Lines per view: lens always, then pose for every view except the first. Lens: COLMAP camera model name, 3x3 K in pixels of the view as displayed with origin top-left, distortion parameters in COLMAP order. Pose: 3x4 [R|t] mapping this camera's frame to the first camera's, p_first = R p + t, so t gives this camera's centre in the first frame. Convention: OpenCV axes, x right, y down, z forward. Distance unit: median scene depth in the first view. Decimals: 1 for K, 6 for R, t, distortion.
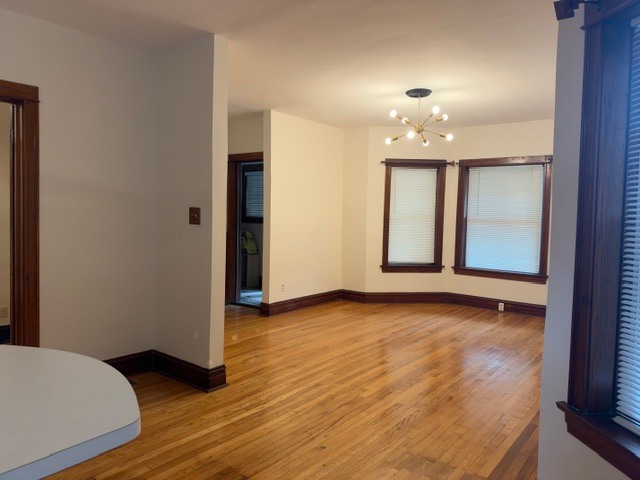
lens RADIAL K [[433.1, 0, 320.0], [0, 433.1, 240.0], [0, 0, 1]] dist [0.039187, -0.059102]
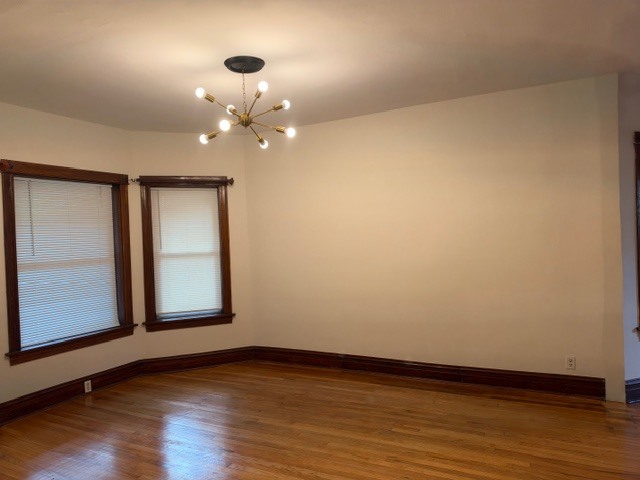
lens RADIAL K [[433.1, 0, 320.0], [0, 433.1, 240.0], [0, 0, 1]] dist [0.039187, -0.059102]
pose [[-0.160605, -0.015670, 0.986894, -0.438771], [0.098213, 0.994658, 0.031777, -0.085499], [-0.982120, 0.102030, -0.158208, 1.018241]]
